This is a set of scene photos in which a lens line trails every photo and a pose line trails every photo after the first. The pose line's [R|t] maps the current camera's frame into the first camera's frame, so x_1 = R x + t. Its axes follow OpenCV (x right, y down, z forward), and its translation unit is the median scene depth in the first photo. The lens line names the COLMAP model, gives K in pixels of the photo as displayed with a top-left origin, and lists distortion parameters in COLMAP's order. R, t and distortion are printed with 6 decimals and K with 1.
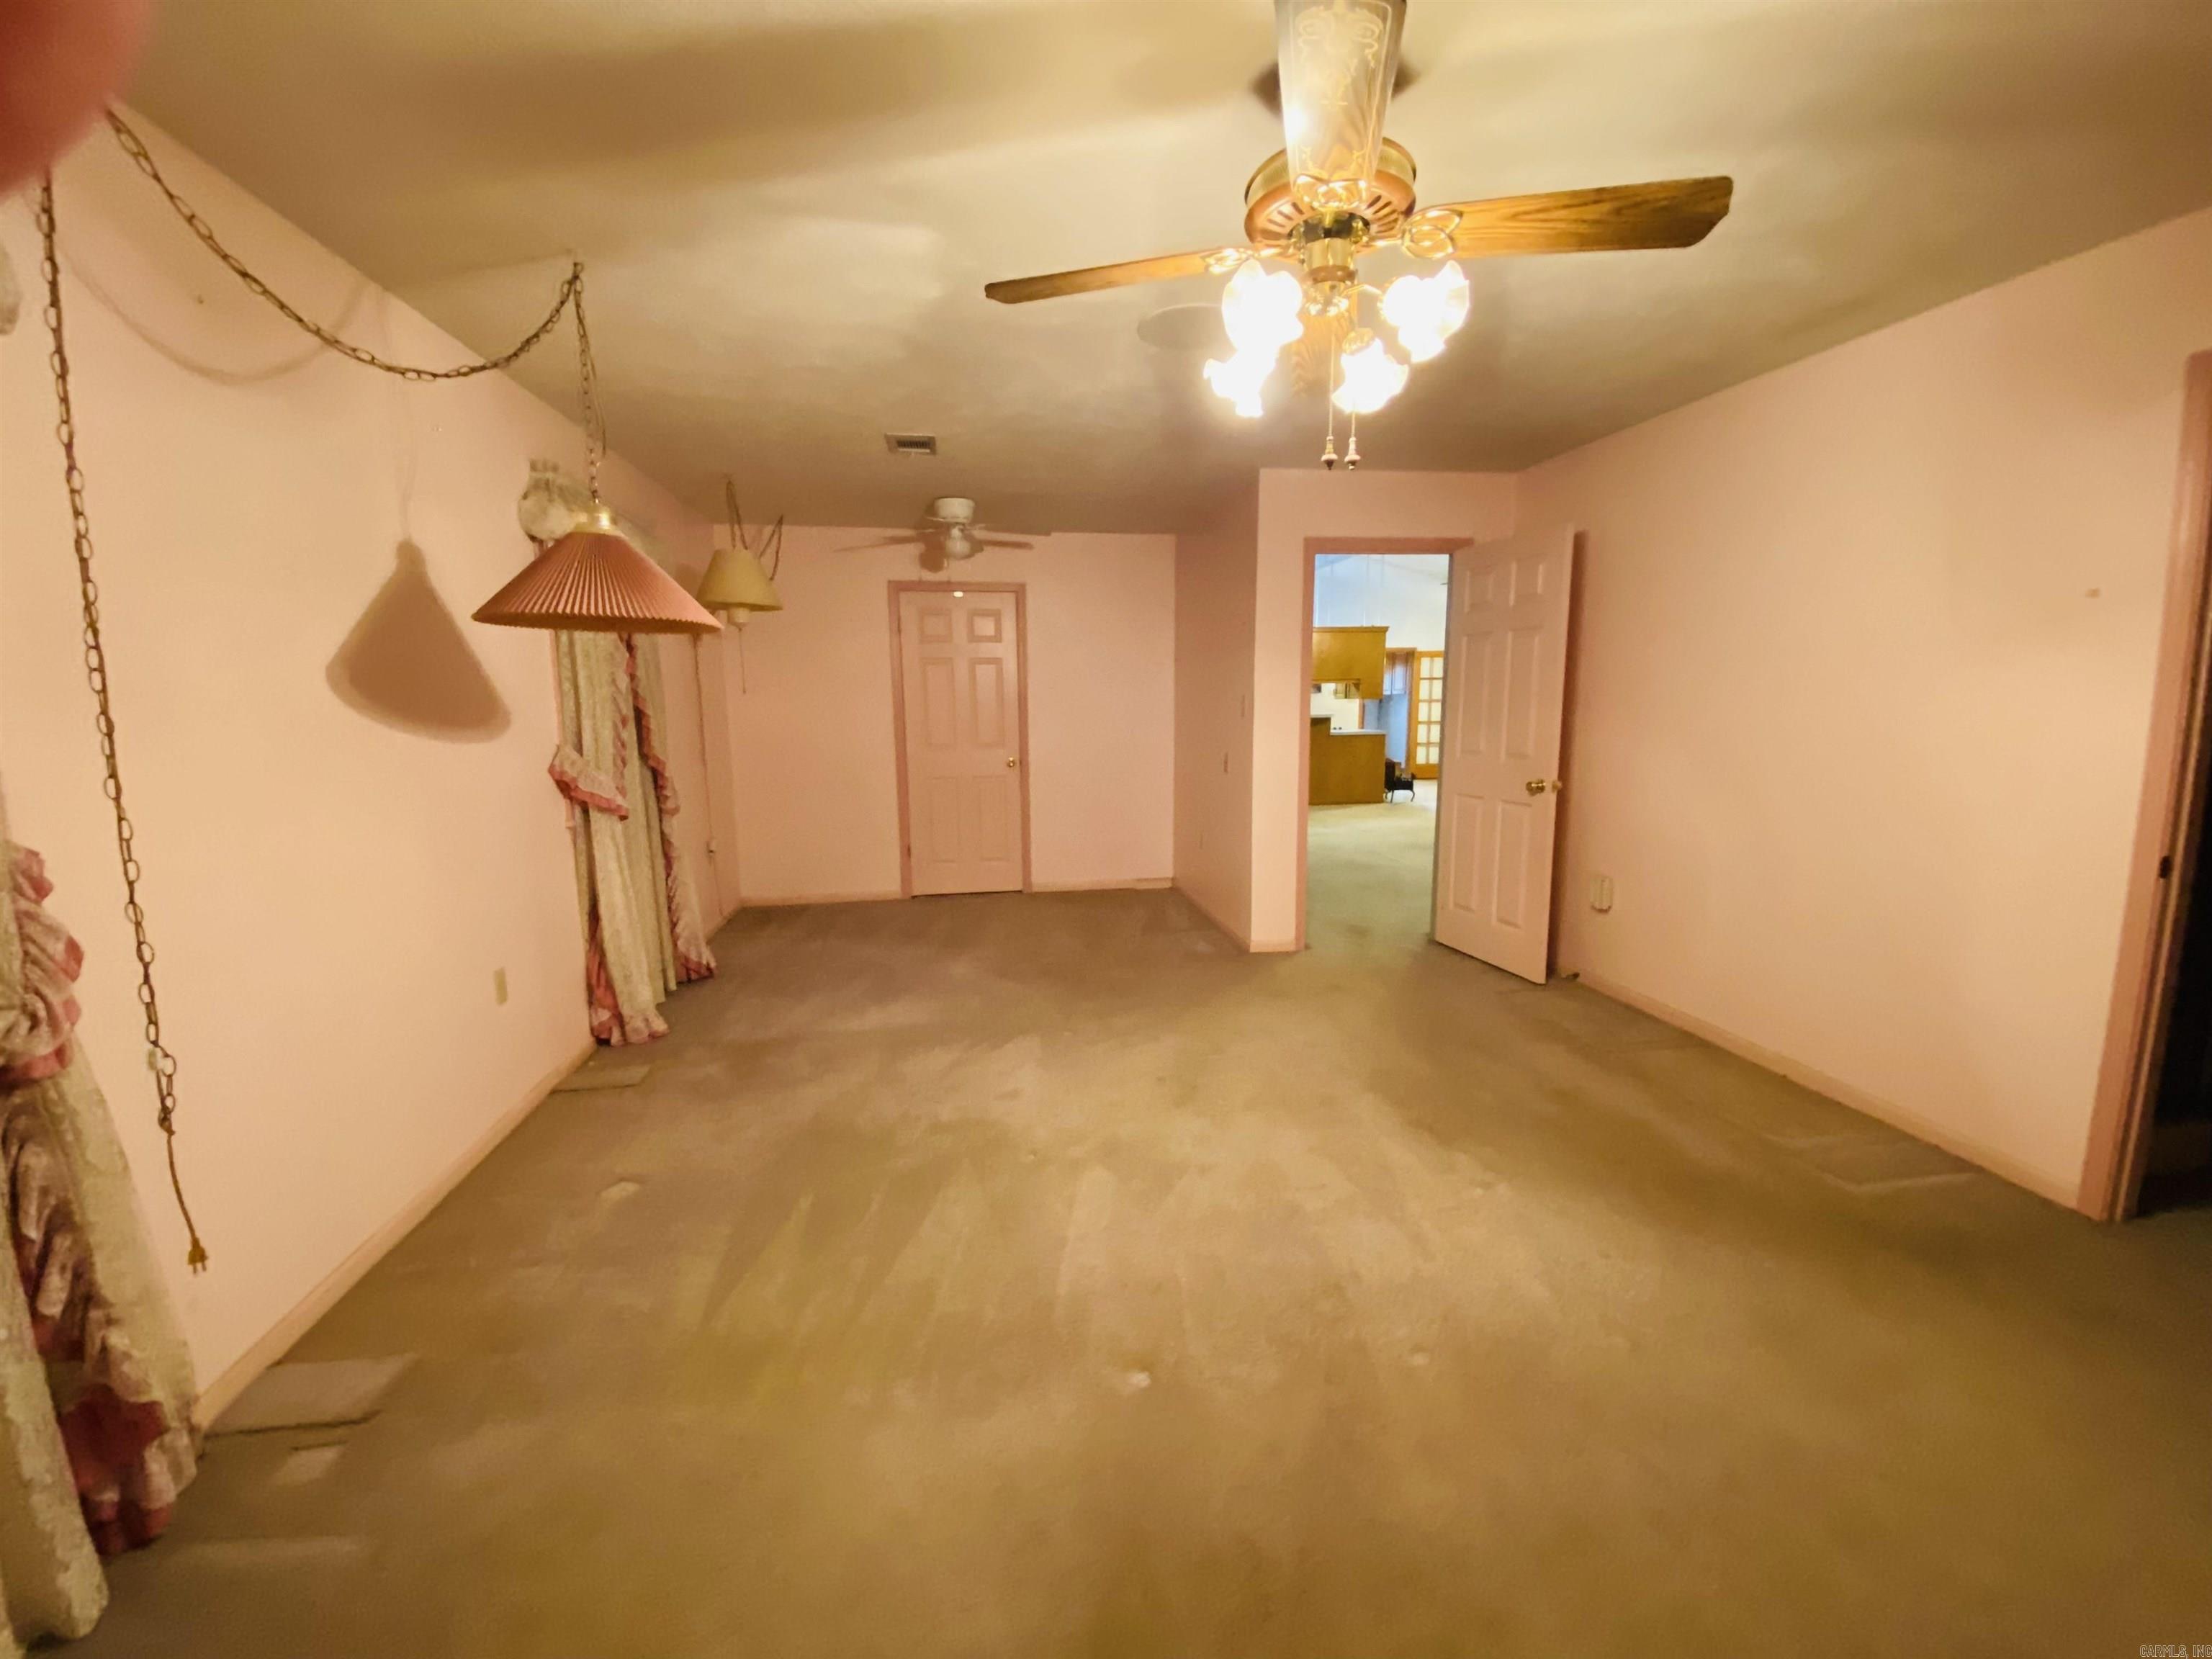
lens RADIAL K [[893.6, 0, 1103.4], [0, 893.6, 836.2], [0, 0, 1]] dist [-0.000082, -0.012751]
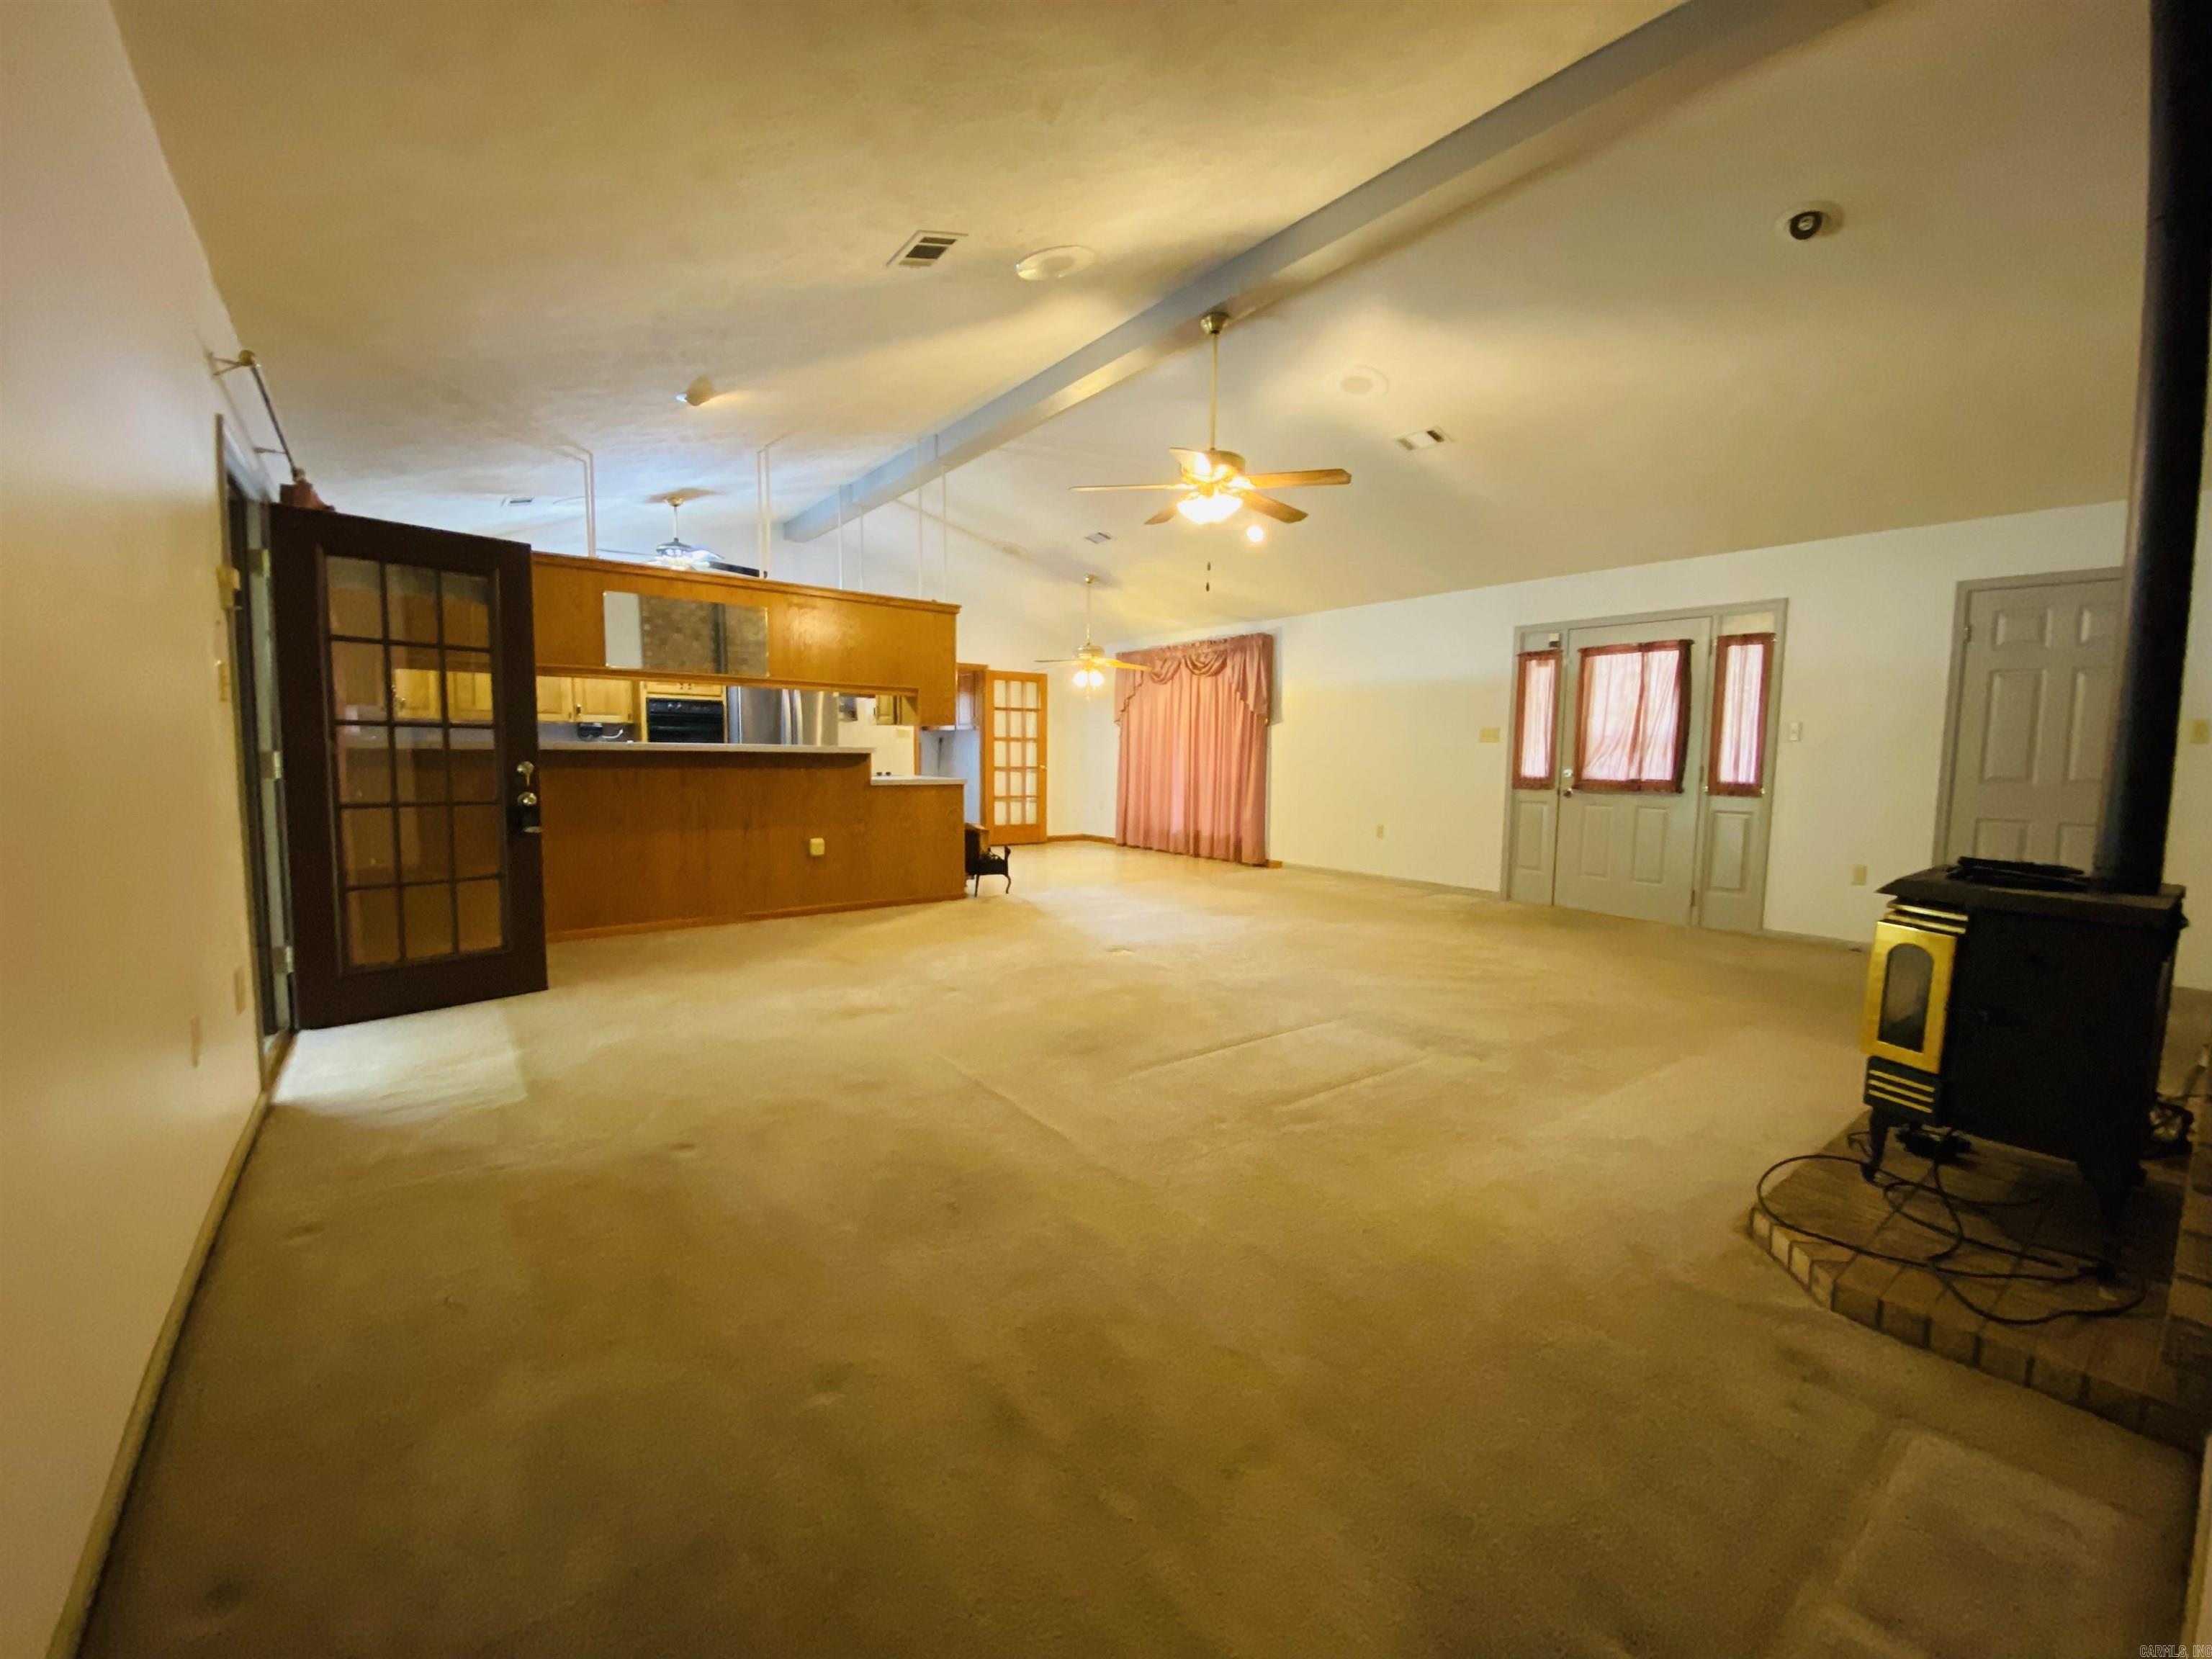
lens RADIAL K [[893.6, 0, 1103.4], [0, 893.6, 836.2], [0, 0, 1]] dist [-0.000082, -0.012751]
pose [[0.881461, -0.020774, 0.471799, 0.104075], [0.047965, 0.997804, -0.045678, -0.041677], [-0.469814, 0.062893, 0.880522, 0.386756]]
